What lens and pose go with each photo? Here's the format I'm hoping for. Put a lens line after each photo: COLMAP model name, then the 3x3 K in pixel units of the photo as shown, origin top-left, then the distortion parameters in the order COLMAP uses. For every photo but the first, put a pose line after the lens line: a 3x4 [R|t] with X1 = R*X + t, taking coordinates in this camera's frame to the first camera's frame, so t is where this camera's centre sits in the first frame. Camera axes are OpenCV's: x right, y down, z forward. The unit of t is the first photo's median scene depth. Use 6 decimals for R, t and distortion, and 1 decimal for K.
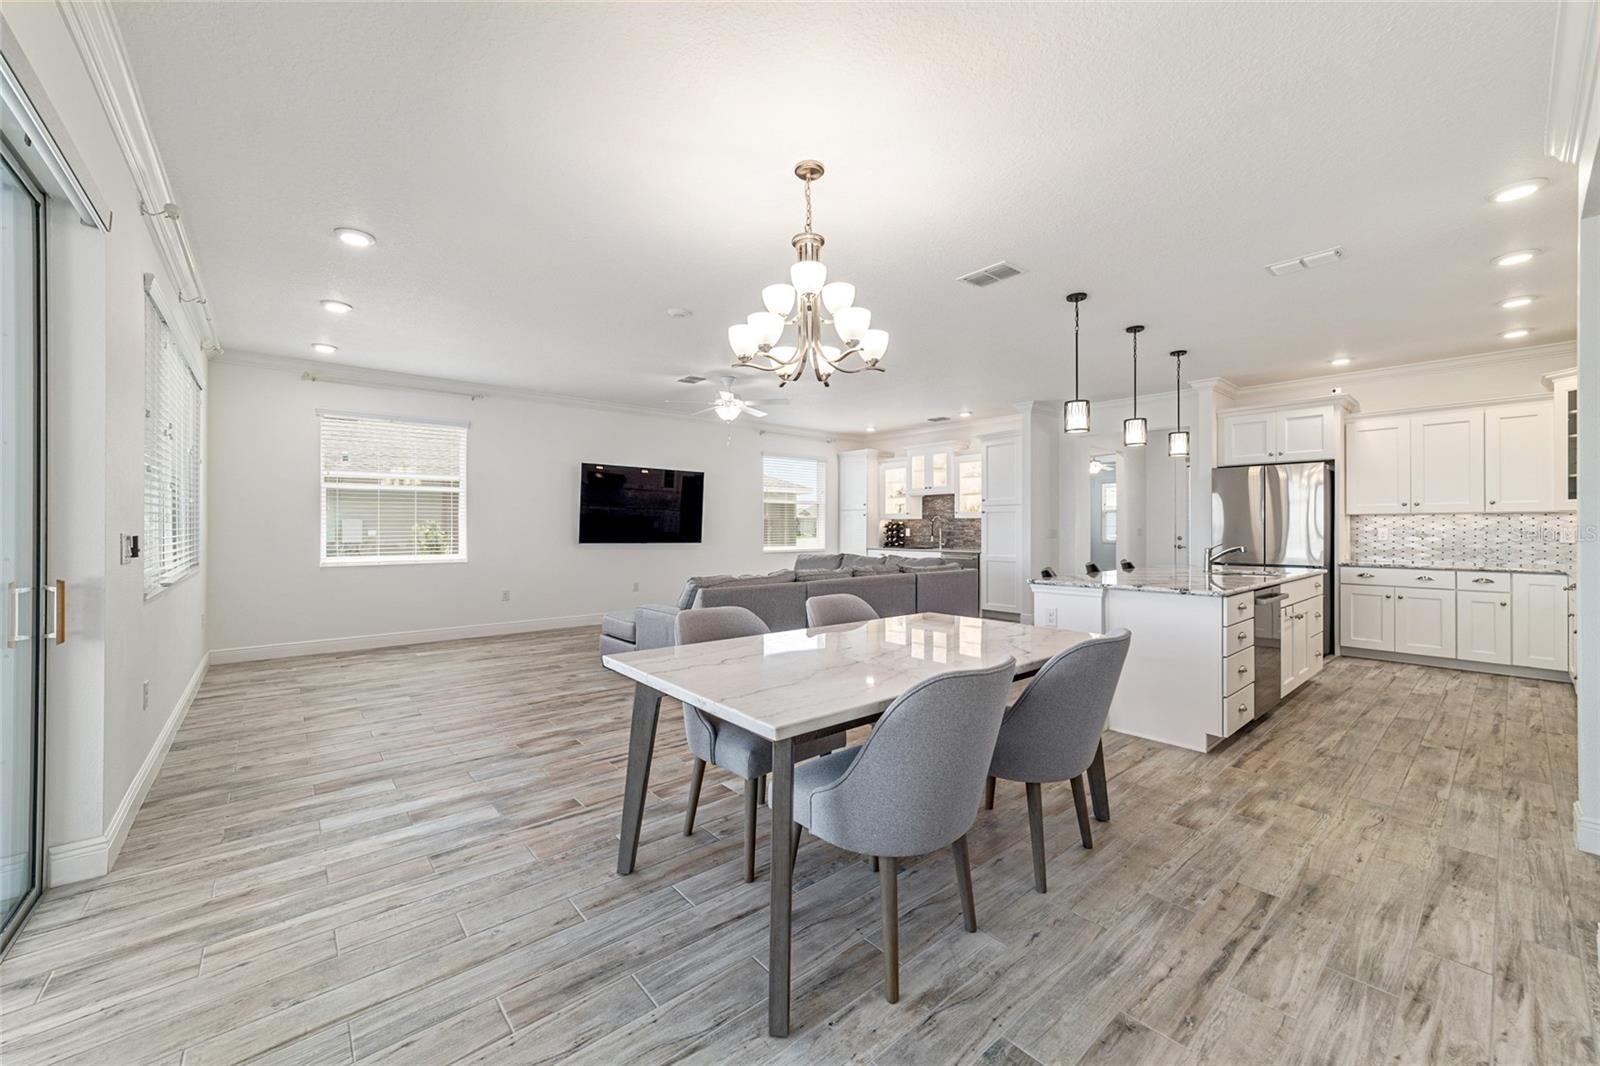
lens RADIAL K [[615.9, 0, 798.4], [0, 615.9, 529.5], [0, 0, 1]] dist [-0.017891, 0.008655]
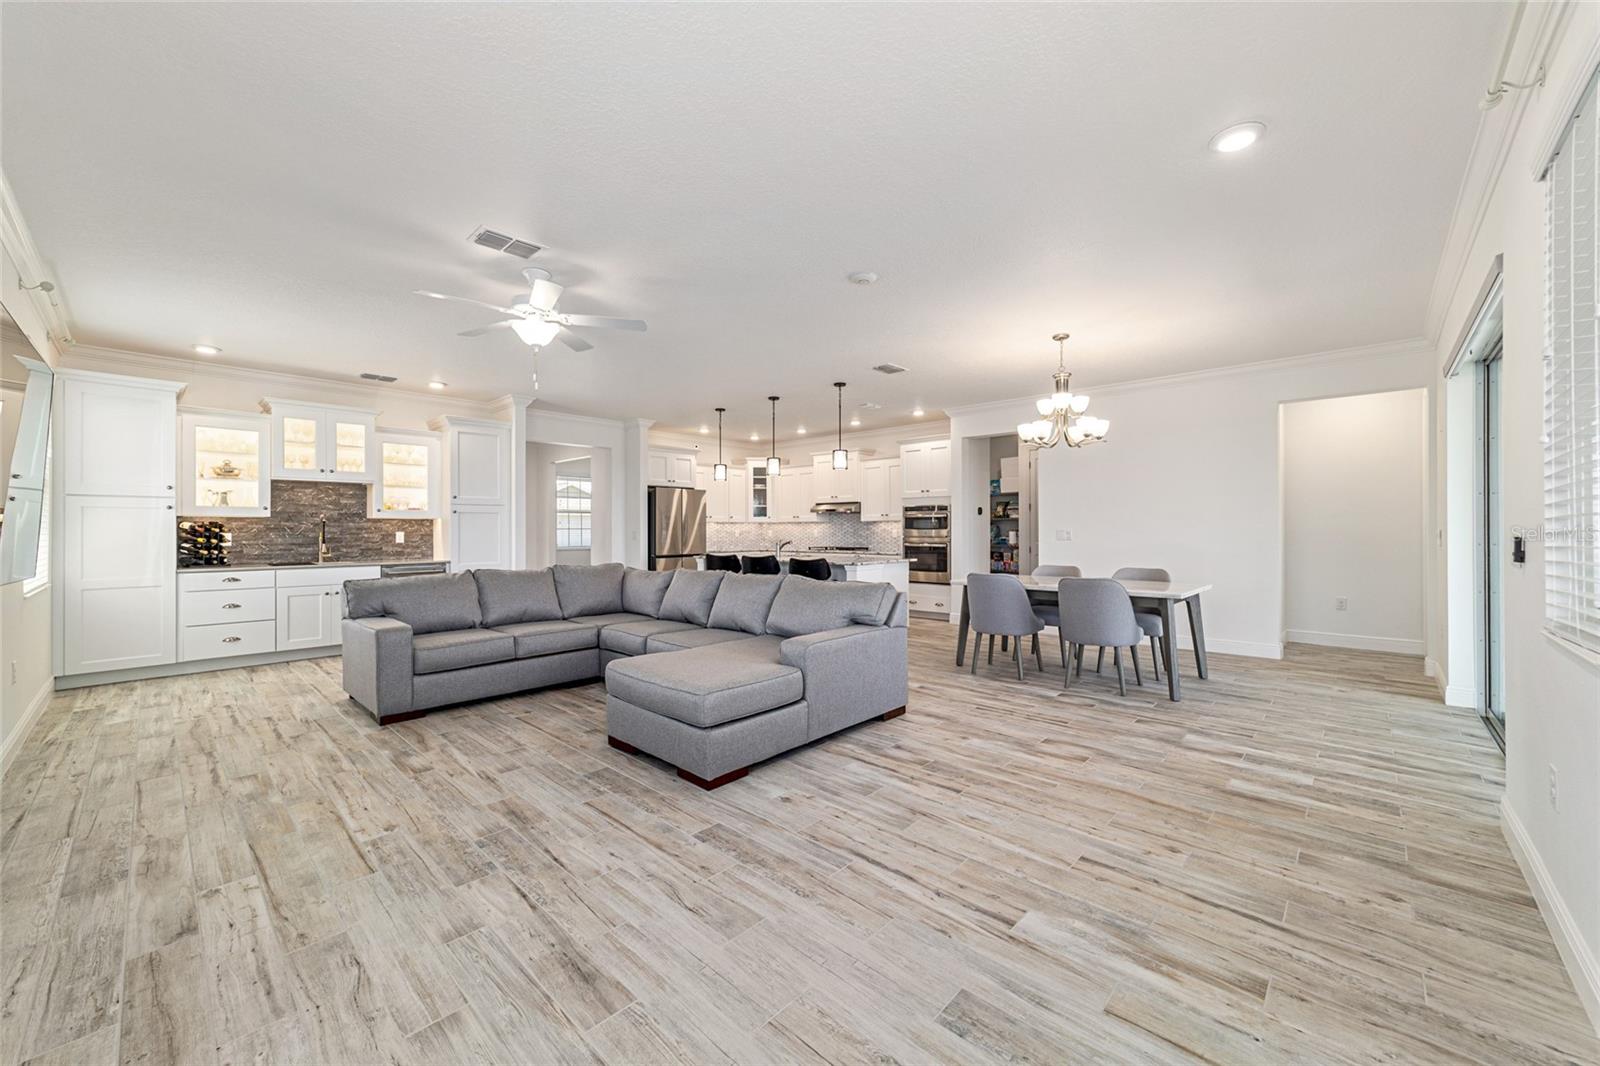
lens RADIAL K [[615.9, 0, 798.4], [0, 615.9, 529.5], [0, 0, 1]] dist [-0.017891, 0.008655]
pose [[-0.110944, 0.000639, 0.993826, -0.837038], [0.006564, 0.999978, 0.000090, -0.002620], [-0.993805, 0.006533, -0.110946, 0.959628]]
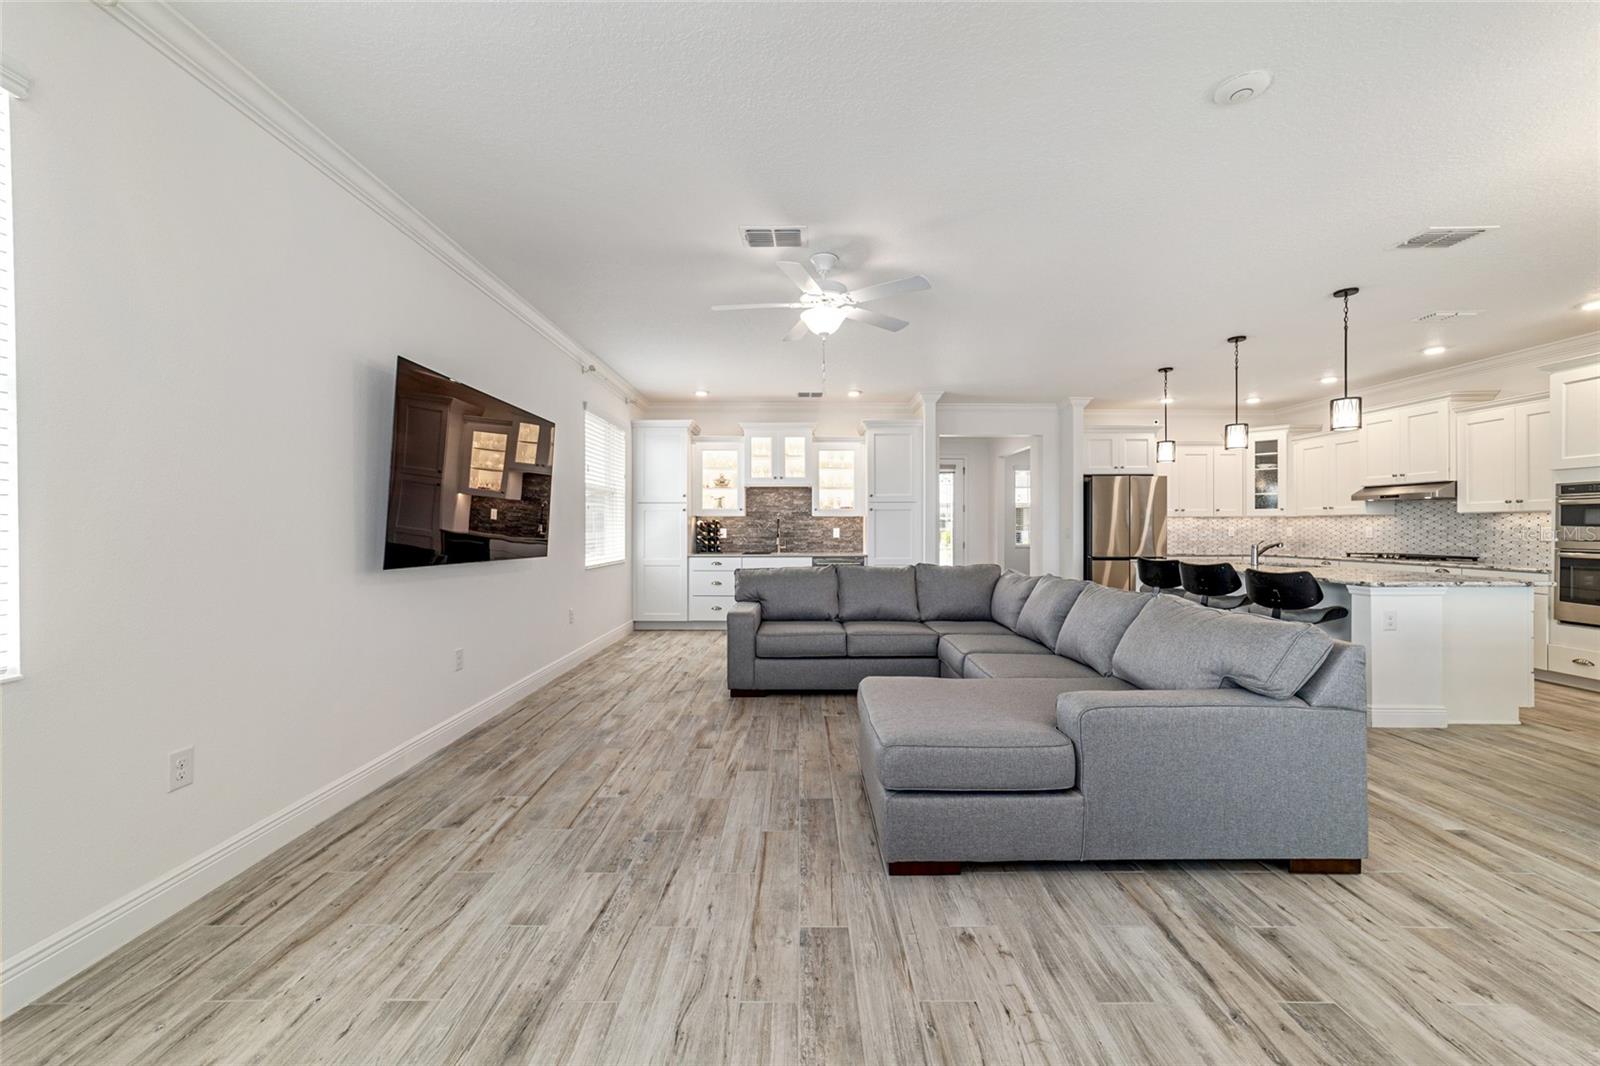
lens RADIAL K [[613.0, 0, 797.7], [0, 613.0, 528.7], [0, 0, 1]] dist [-0.017907, 0.008785]
pose [[0.651641, -0.002436, 0.758523, -0.642655], [0.003402, 0.999994, 0.000289, -0.001900], [-0.758520, 0.002392, 0.651646, 0.770534]]
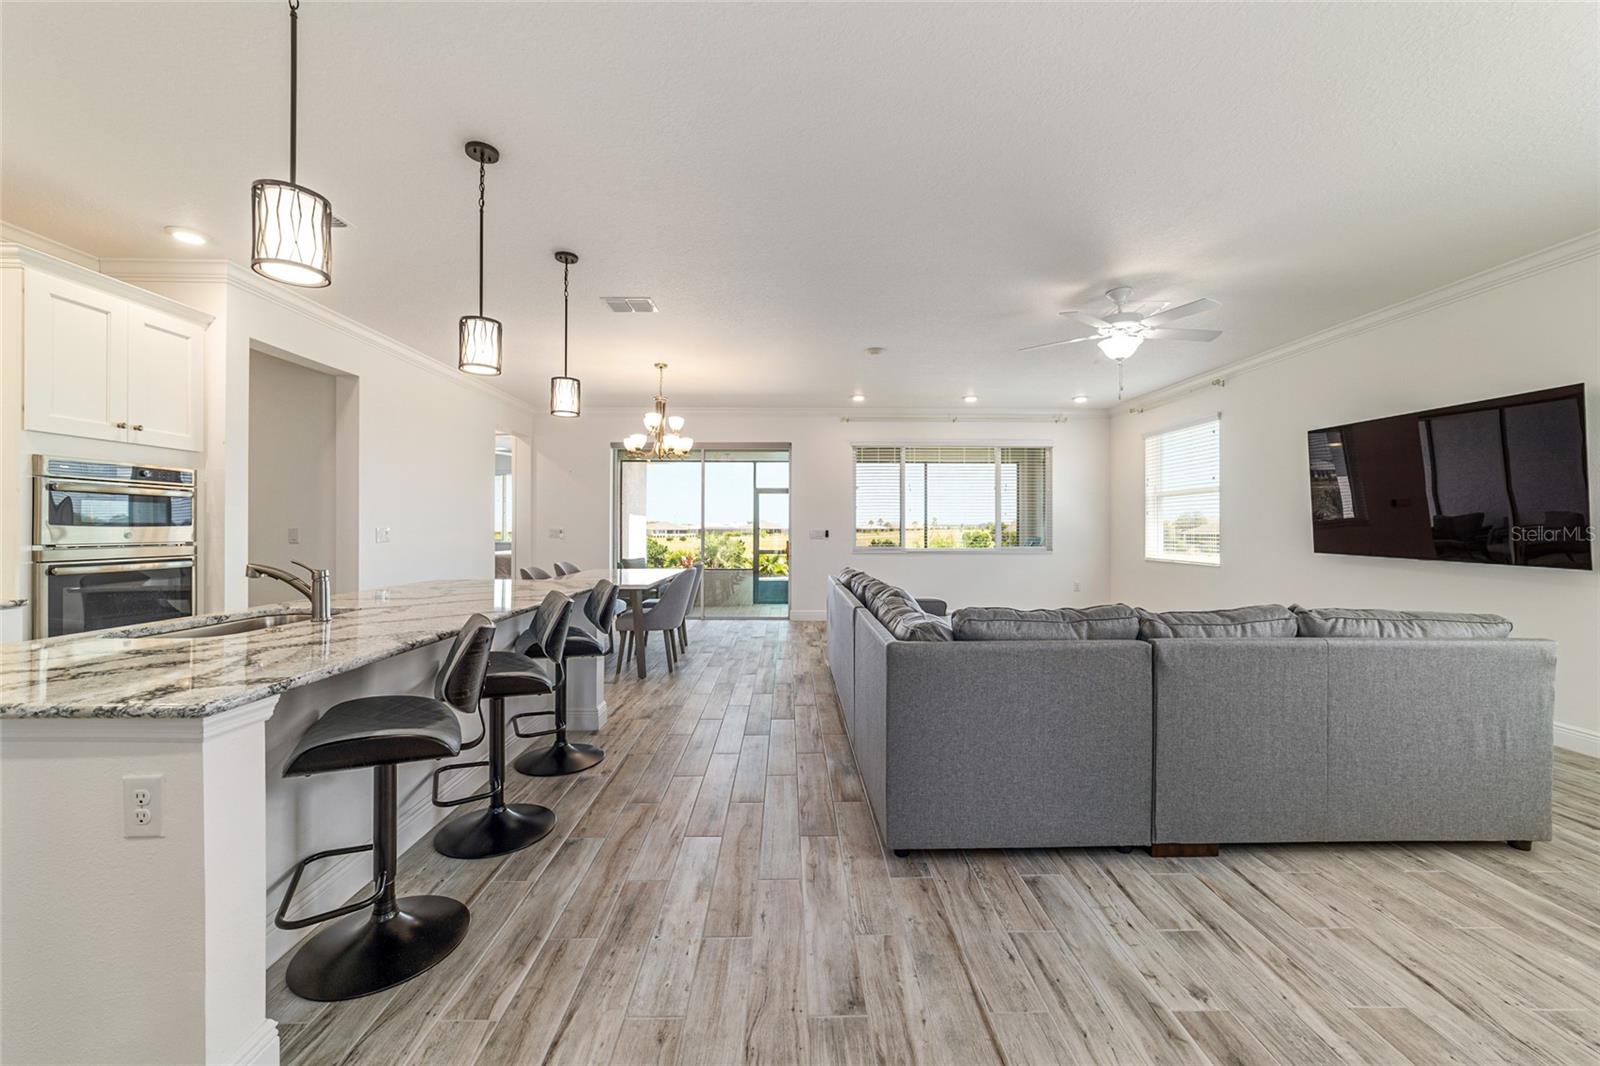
lens RADIAL K [[615.9, 0, 798.4], [0, 615.9, 529.5], [0, 0, 1]] dist [-0.017891, 0.008655]
pose [[-0.637096, 0.000166, -0.770785, 0.676625], [-0.006190, 0.999967, 0.005332, -0.004256], [0.770760, 0.008168, -0.637073, 1.342965]]
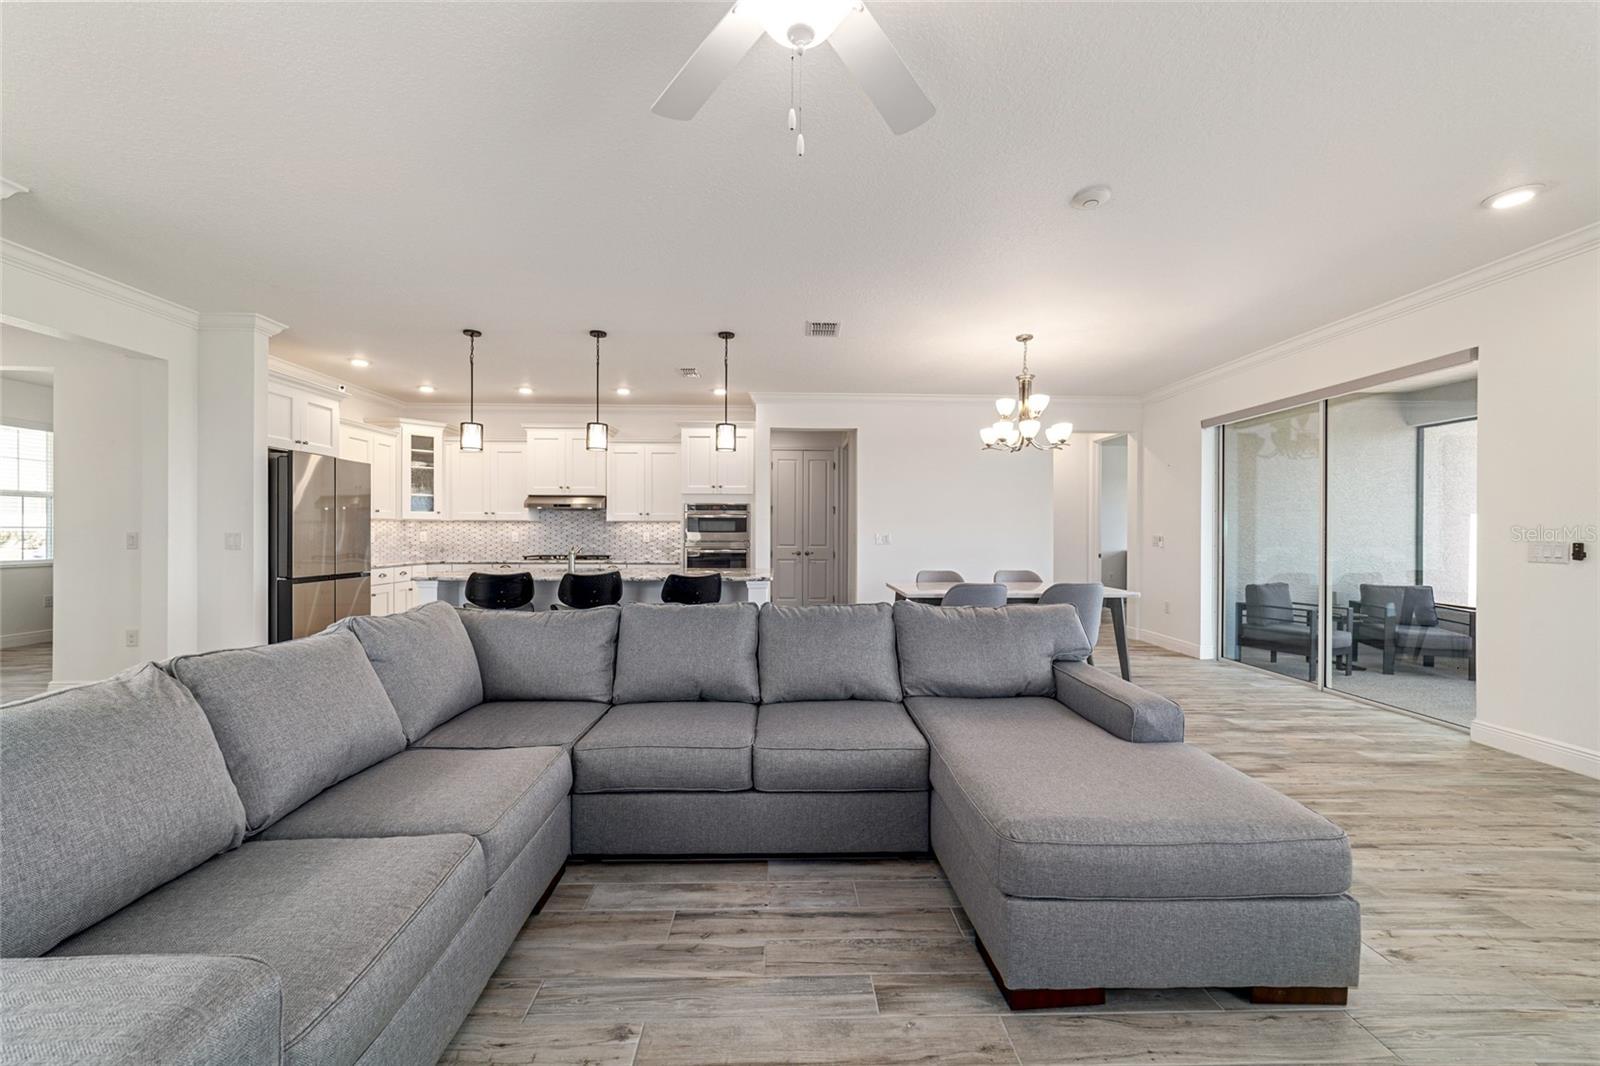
lens RADIAL K [[615.9, 0, 798.4], [0, 615.9, 529.5], [0, 0, 1]] dist [-0.017891, 0.008655]
pose [[-0.779796, -0.000304, 0.626033, -0.289756], [-0.001222, 0.999999, -0.001036, -0.005569], [-0.626032, -0.001573, -0.779795, 1.365130]]
